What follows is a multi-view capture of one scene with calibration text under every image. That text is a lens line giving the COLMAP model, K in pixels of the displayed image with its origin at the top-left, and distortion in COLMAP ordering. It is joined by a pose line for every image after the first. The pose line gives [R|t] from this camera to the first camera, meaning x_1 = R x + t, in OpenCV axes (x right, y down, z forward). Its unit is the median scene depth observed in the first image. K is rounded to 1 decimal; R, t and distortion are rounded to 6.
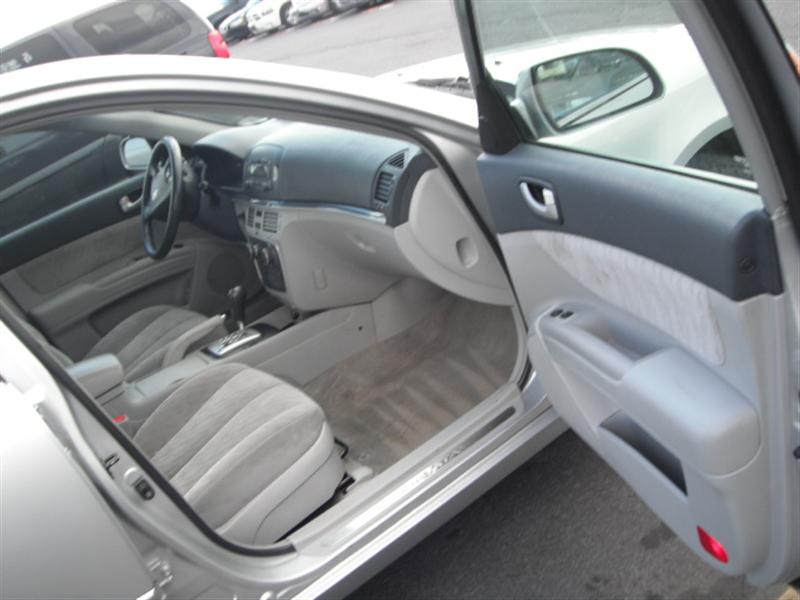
lens RADIAL K [[860.7, 0, 400.0], [0, 860.7, 300.0], [0, 0, 1]] dist [-0.216091, 0.049813]
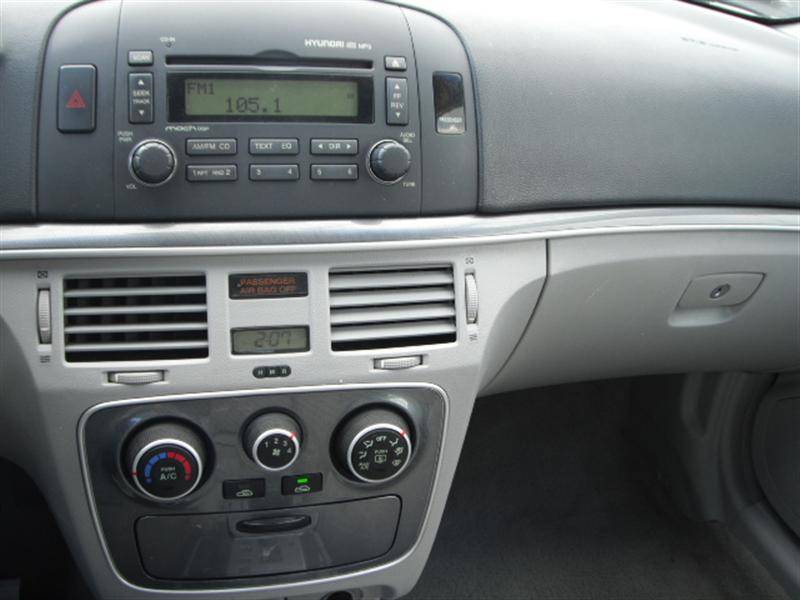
lens RADIAL K [[860.7, 0, 400.0], [0, 860.7, 300.0], [0, 0, 1]] dist [-0.216091, 0.049813]
pose [[0.191786, -0.118748, 0.974226, -0.376029], [0.185109, 0.979214, 0.082915, -0.108794], [-0.963822, 0.164436, 0.209781, 0.911656]]
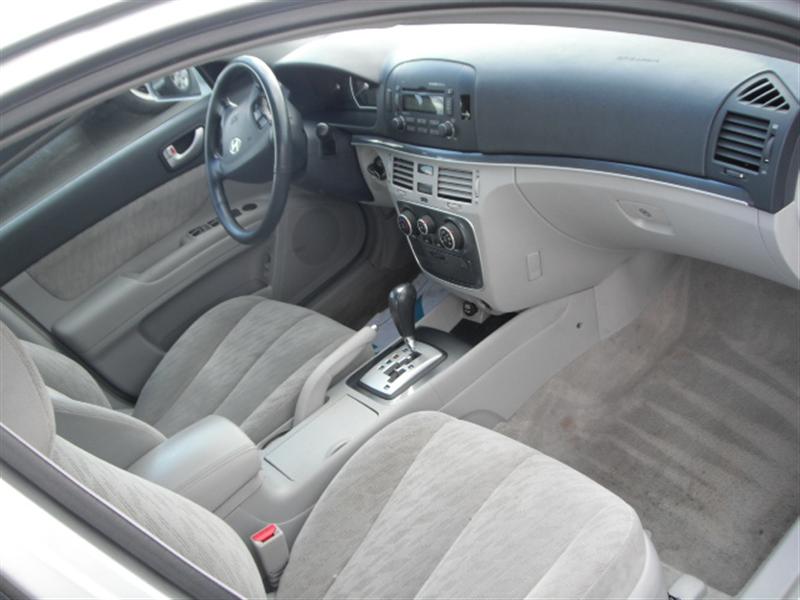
lens RADIAL K [[860.7, 0, 400.0], [0, 860.7, 300.0], [0, 0, 1]] dist [-0.216091, 0.049813]
pose [[0.994906, -0.090468, 0.044462, -0.219400], [0.083468, 0.986650, 0.139838, -0.095151], [-0.056519, -0.135414, 0.989176, 0.348540]]
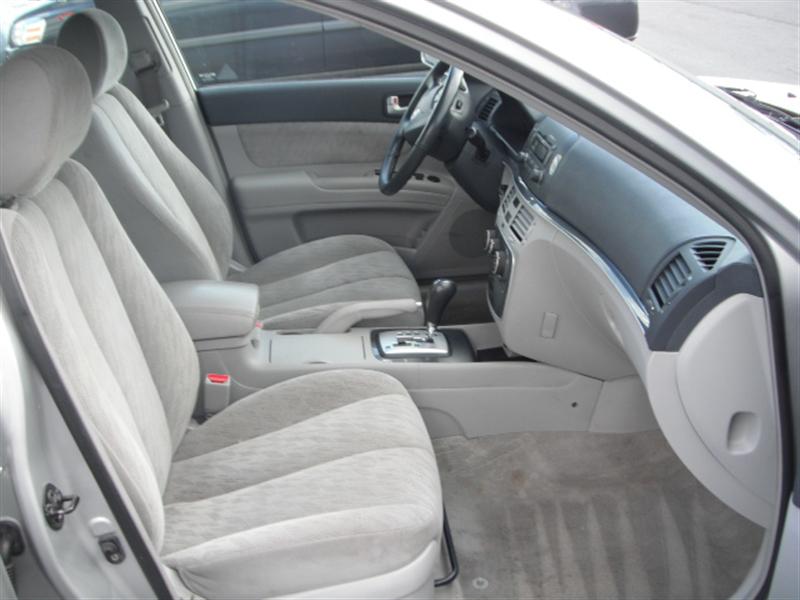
lens RADIAL K [[860.7, 0, 400.0], [0, 860.7, 300.0], [0, 0, 1]] dist [-0.216091, 0.049813]
pose [[0.842821, 0.449979, -0.295249, 0.001941], [-0.415519, 0.892708, 0.174402, -0.111541], [0.342049, -0.024308, 0.939368, 0.284884]]
